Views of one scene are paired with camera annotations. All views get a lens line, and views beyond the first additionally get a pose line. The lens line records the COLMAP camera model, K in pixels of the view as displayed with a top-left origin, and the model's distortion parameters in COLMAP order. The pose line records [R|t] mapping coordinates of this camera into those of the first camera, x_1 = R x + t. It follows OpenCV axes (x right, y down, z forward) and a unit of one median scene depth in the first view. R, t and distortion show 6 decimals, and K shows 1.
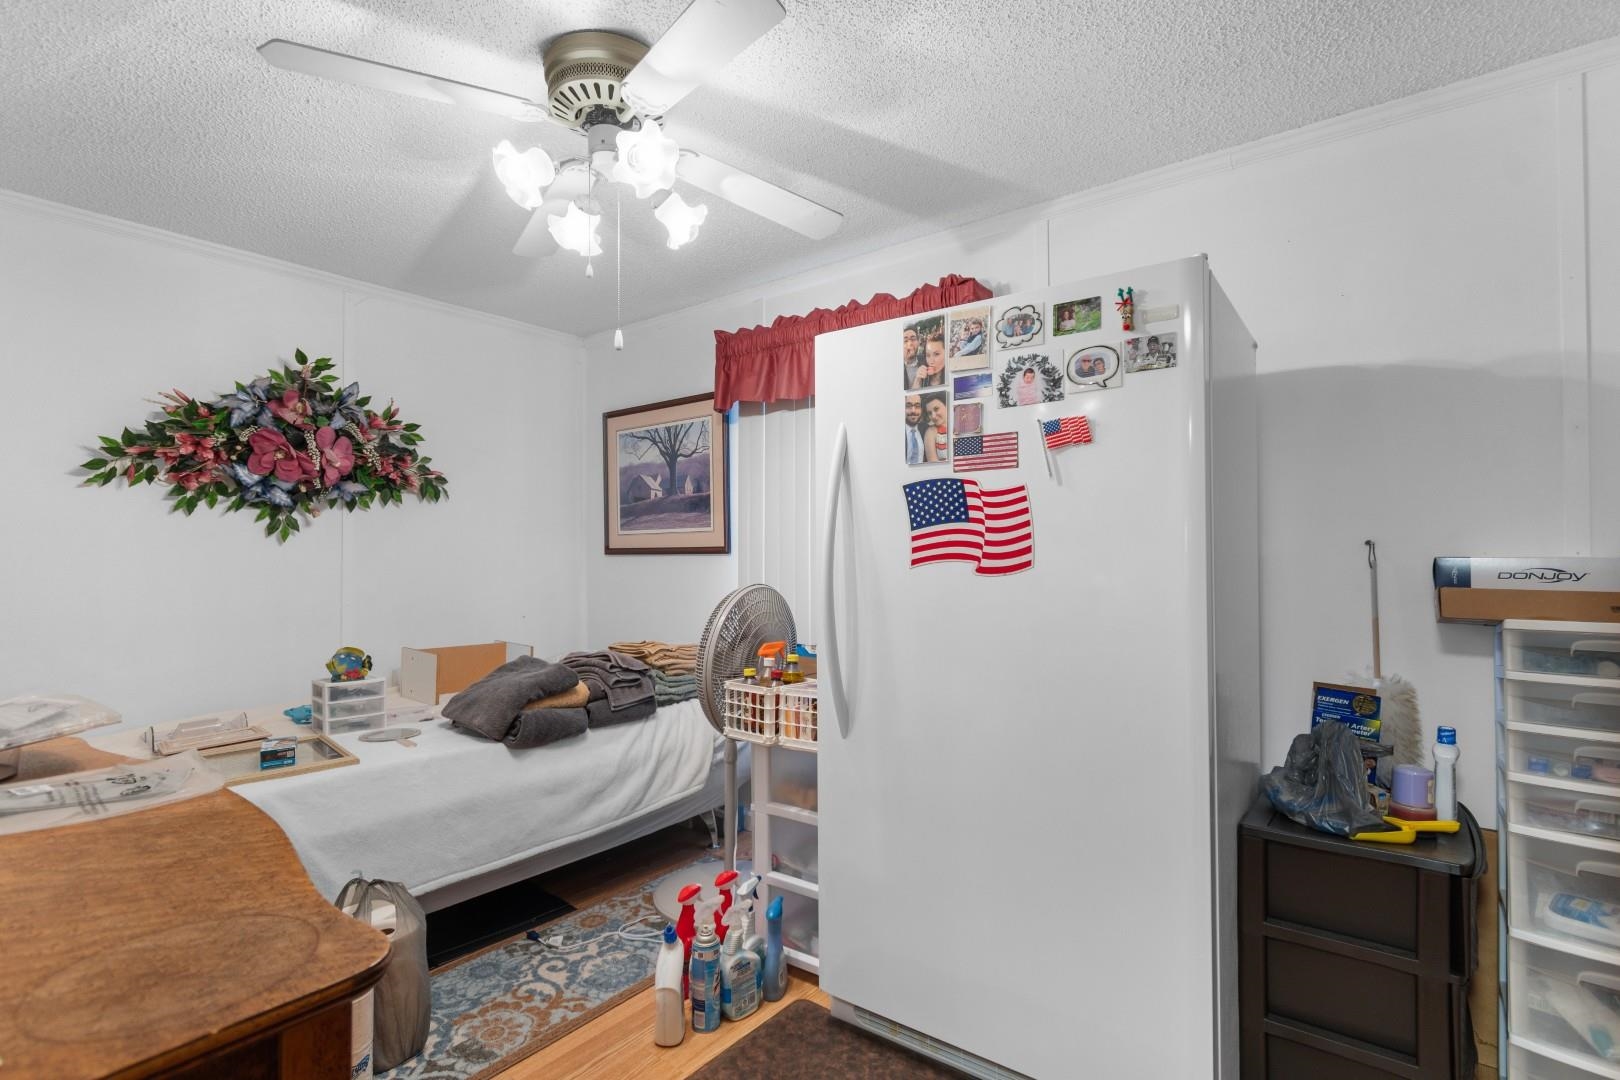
lens RADIAL K [[757.4, 0, 810.0], [0, 757.4, 540.0], [0, 0, 1]] dist [-0.000024, -0.000067]
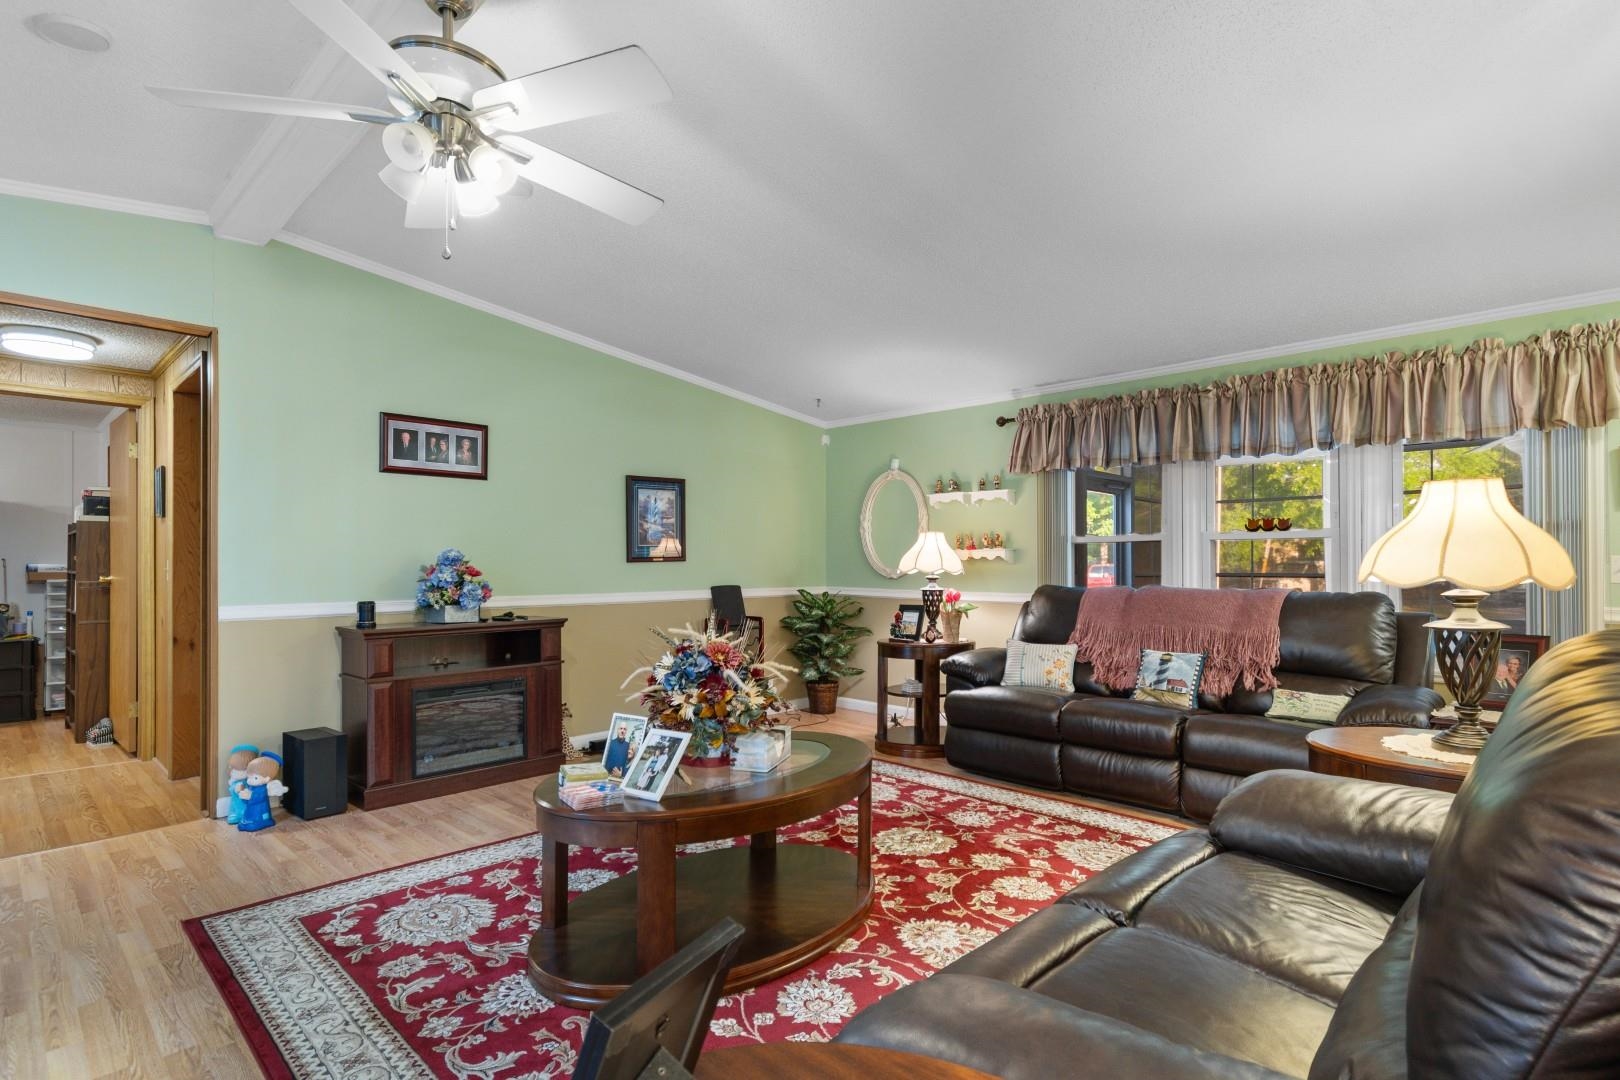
lens RADIAL K [[811.8, 0, 809.8], [0, 811.8, 560.4], [0, 0, 1]] dist [0.001436, 0.000415]
pose [[0.093104, 0.005852, 0.995639, -2.603419], [-0.016739, 0.999851, -0.004311, -0.037679], [-0.995516, -0.016264, 0.093188, -2.977150]]
